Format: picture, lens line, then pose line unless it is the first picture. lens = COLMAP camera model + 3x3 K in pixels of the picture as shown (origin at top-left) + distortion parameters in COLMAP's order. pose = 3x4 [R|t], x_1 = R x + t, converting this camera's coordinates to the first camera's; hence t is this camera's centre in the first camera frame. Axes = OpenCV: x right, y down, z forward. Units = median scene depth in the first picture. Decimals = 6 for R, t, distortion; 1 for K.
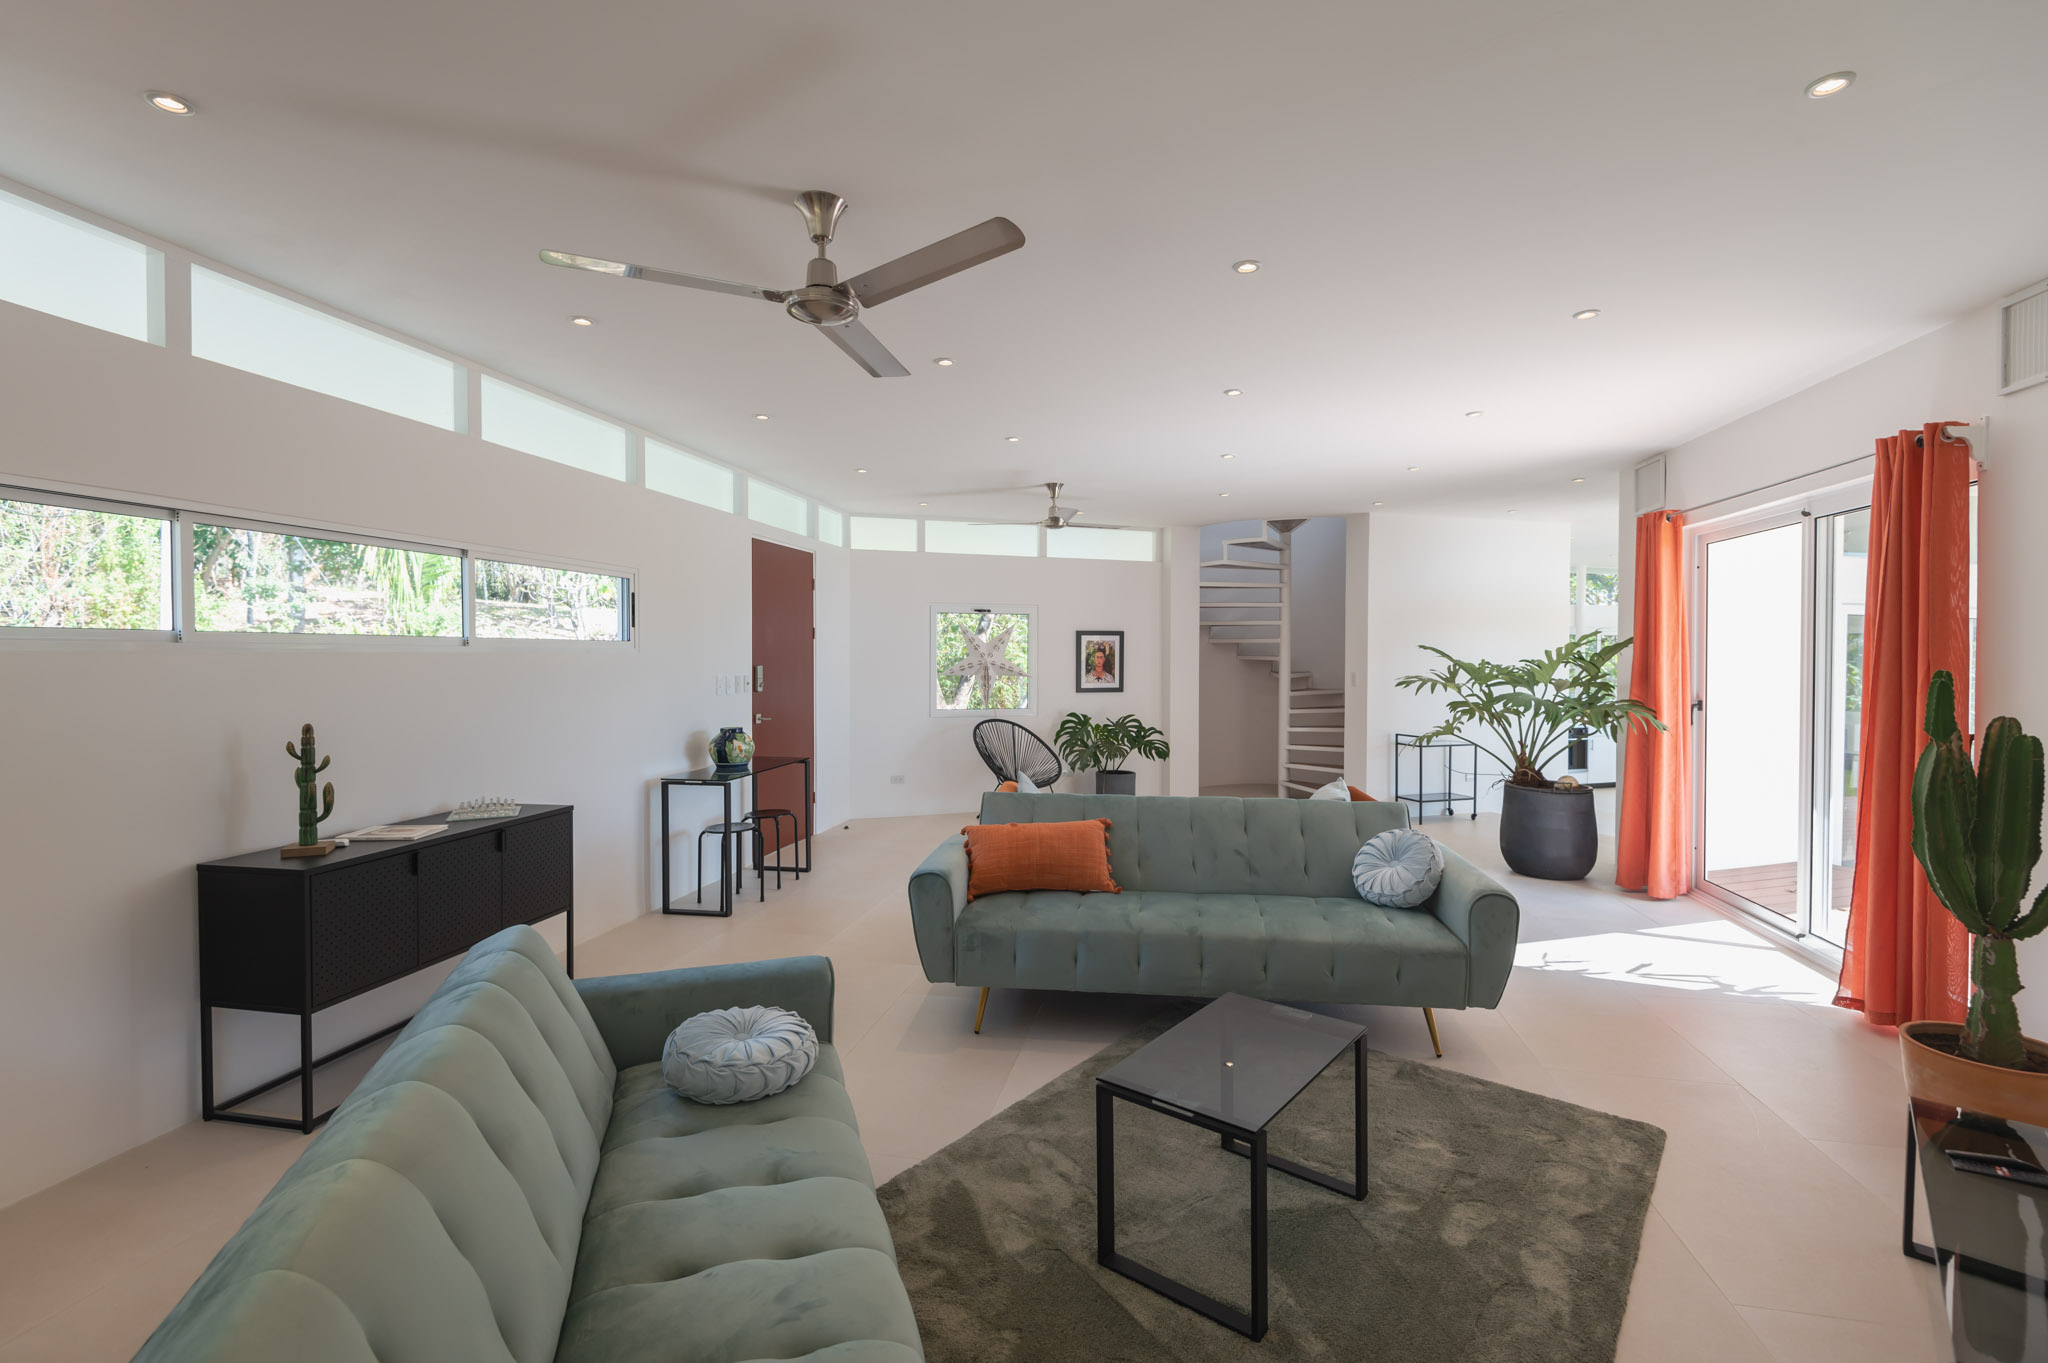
lens RADIAL K [[911.3, 0, 1020.3], [0, 911.3, 670.8], [0, 0, 1]] dist [0.052539, -0.033167]
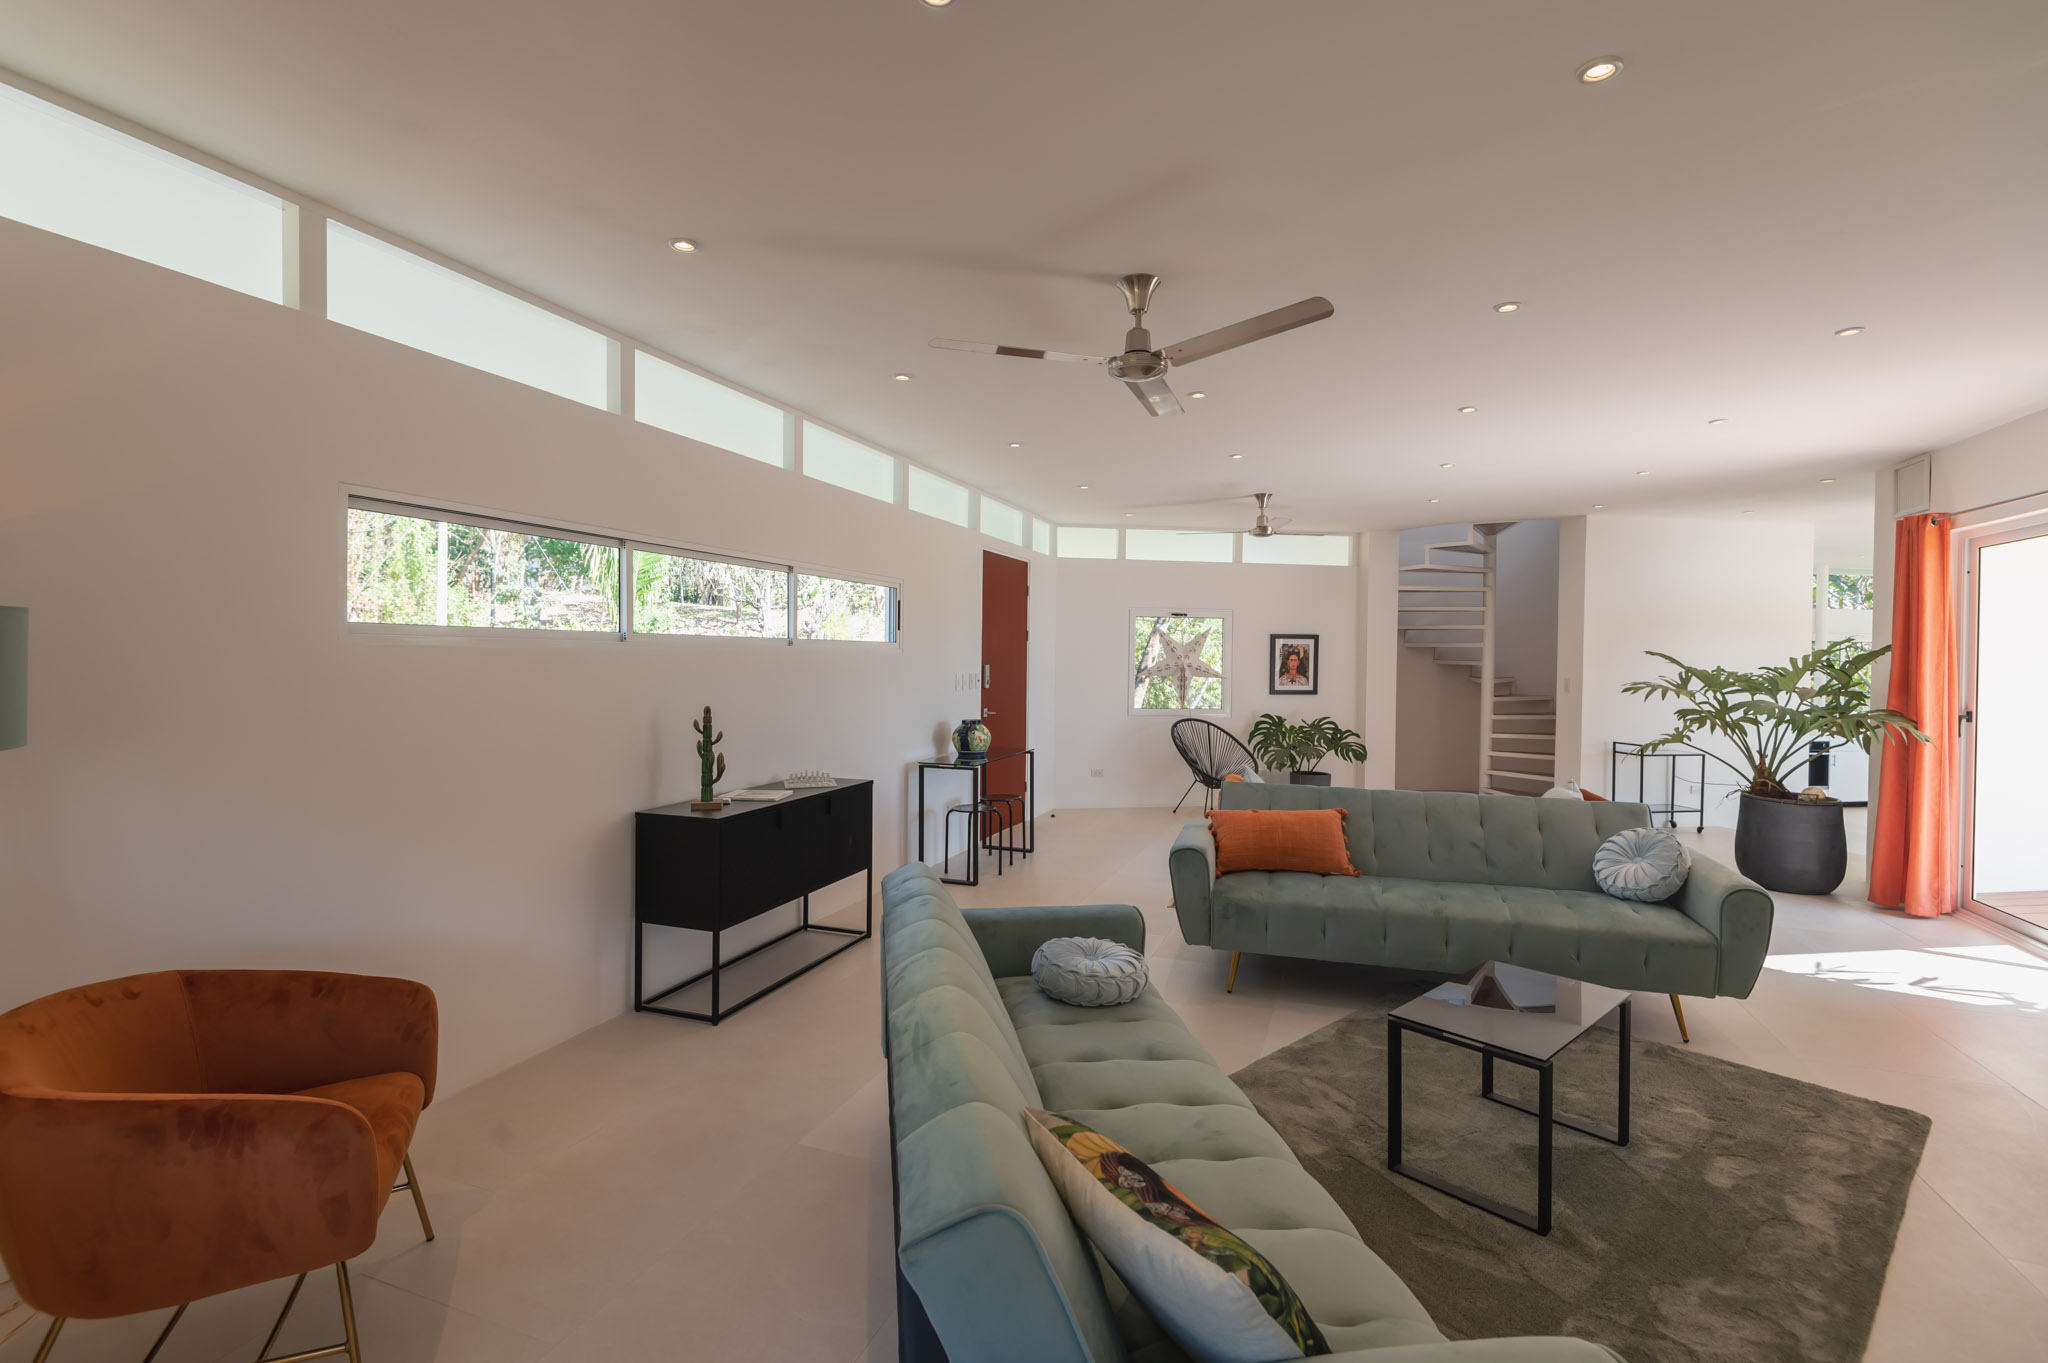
lens RADIAL K [[919.7, 0, 1019.7], [0, 919.7, 670.1], [0, 0, 1]] dist [0.029831, -0.015230]
pose [[0.987313, 0.011678, -0.158353, -0.083205], [-0.012123, 0.999925, -0.001846, 0.002831], [0.158320, 0.003742, 0.987381, -0.105888]]
